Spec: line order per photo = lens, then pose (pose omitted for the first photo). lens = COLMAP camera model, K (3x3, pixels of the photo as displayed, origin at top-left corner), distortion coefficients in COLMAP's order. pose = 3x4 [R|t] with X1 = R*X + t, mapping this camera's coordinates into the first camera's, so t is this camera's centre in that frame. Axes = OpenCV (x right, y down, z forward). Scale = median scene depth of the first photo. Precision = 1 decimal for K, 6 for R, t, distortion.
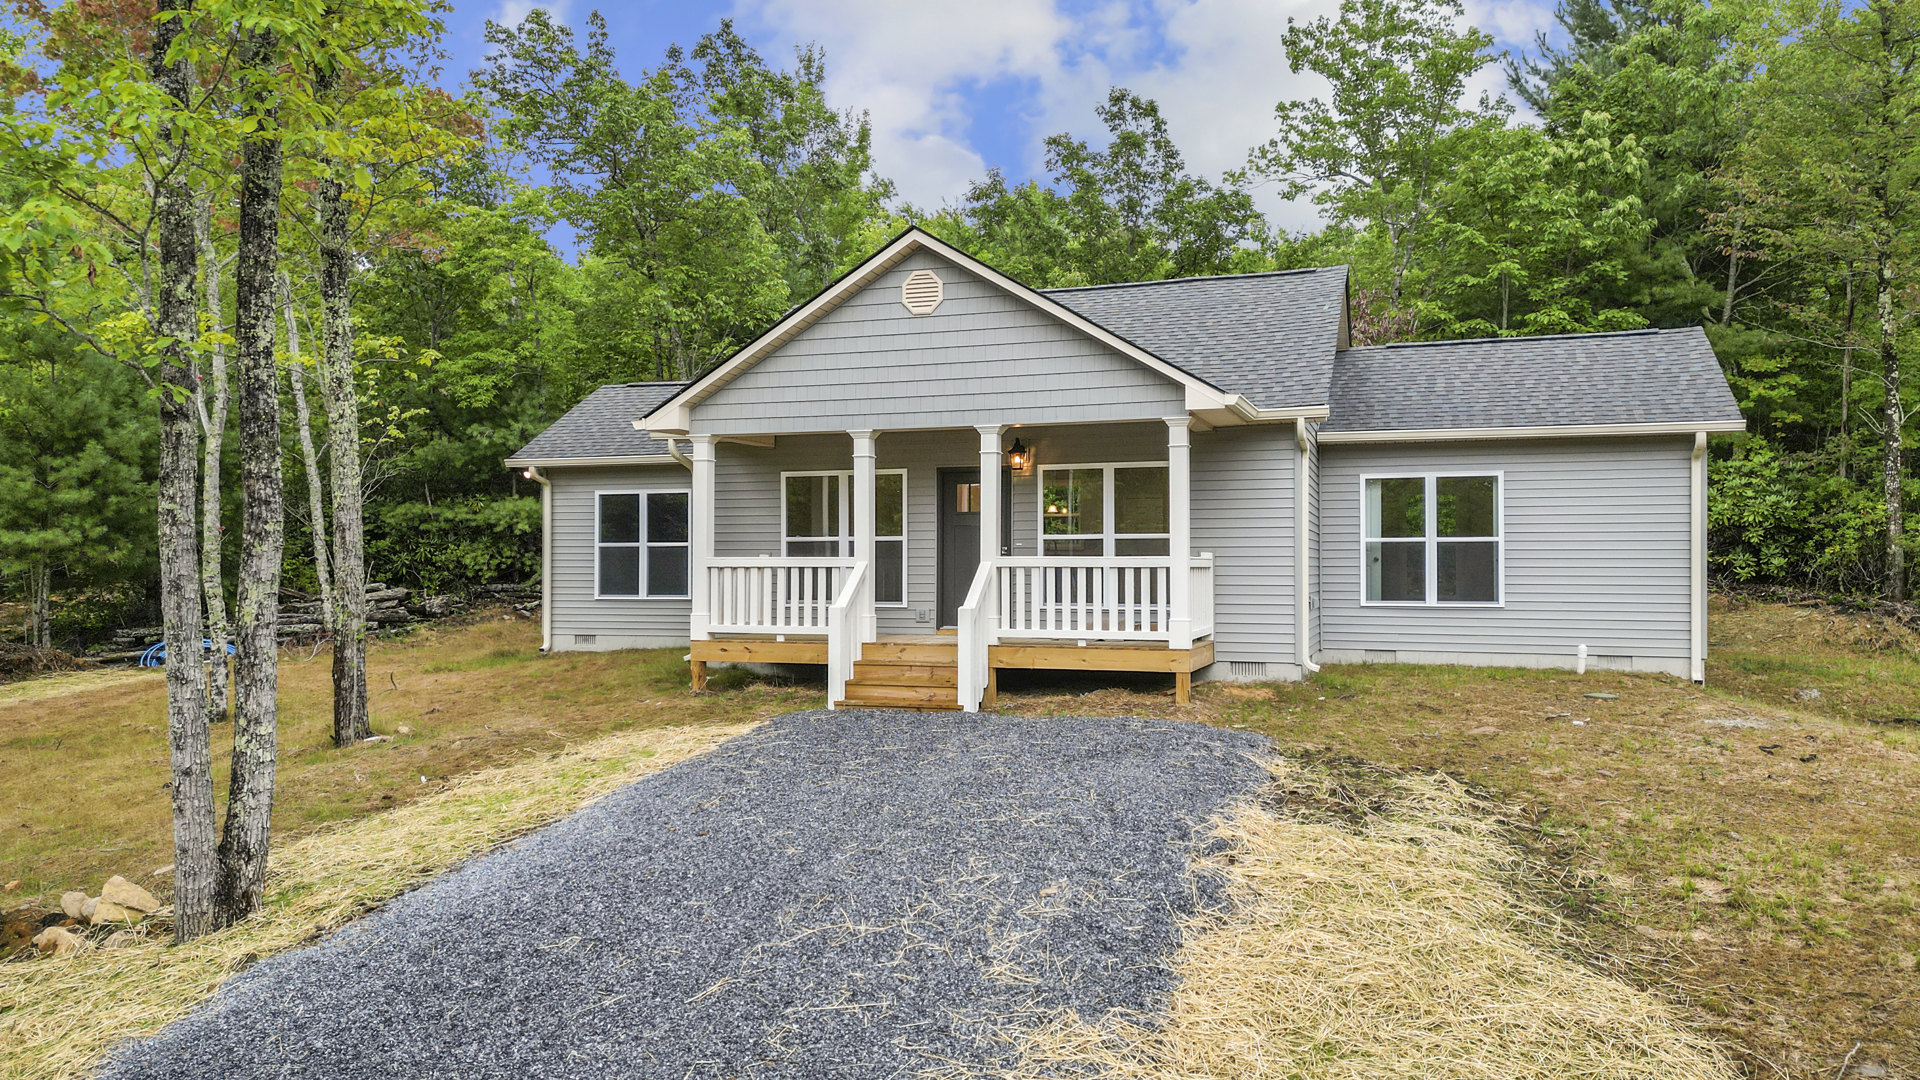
lens RADIAL K [[1408.7, 0, 976.4], [0, 1408.7, 544.1], [0, 0, 1]] dist [0.057227, -0.026441]
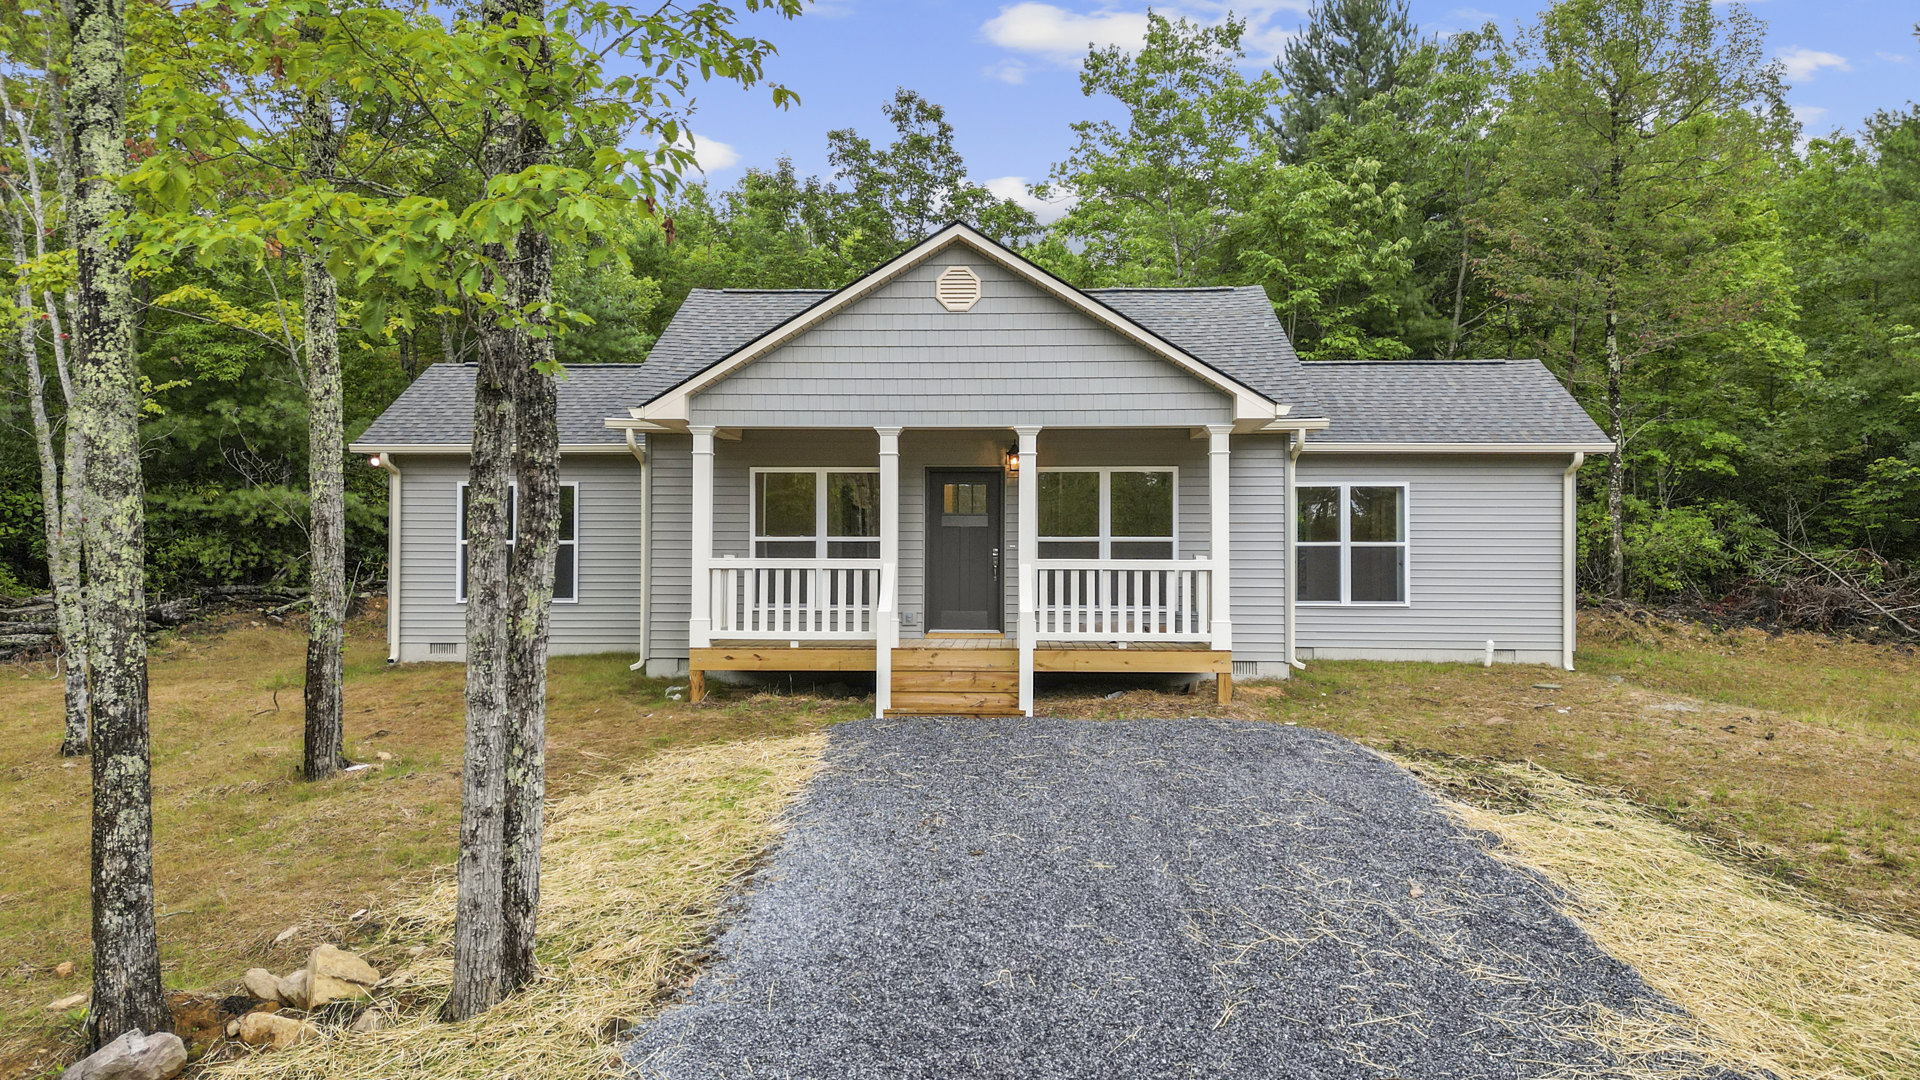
lens RADIAL K [[1408.7, 0, 966.4], [0, 1408.7, 534.3], [0, 0, 1]] dist [0.057227, -0.026441]
pose [[0.953913, 0.009548, 0.299931, -0.307208], [-0.007928, 0.999947, -0.006615, -0.001572], [-0.299979, 0.003932, 0.953938, 0.063316]]
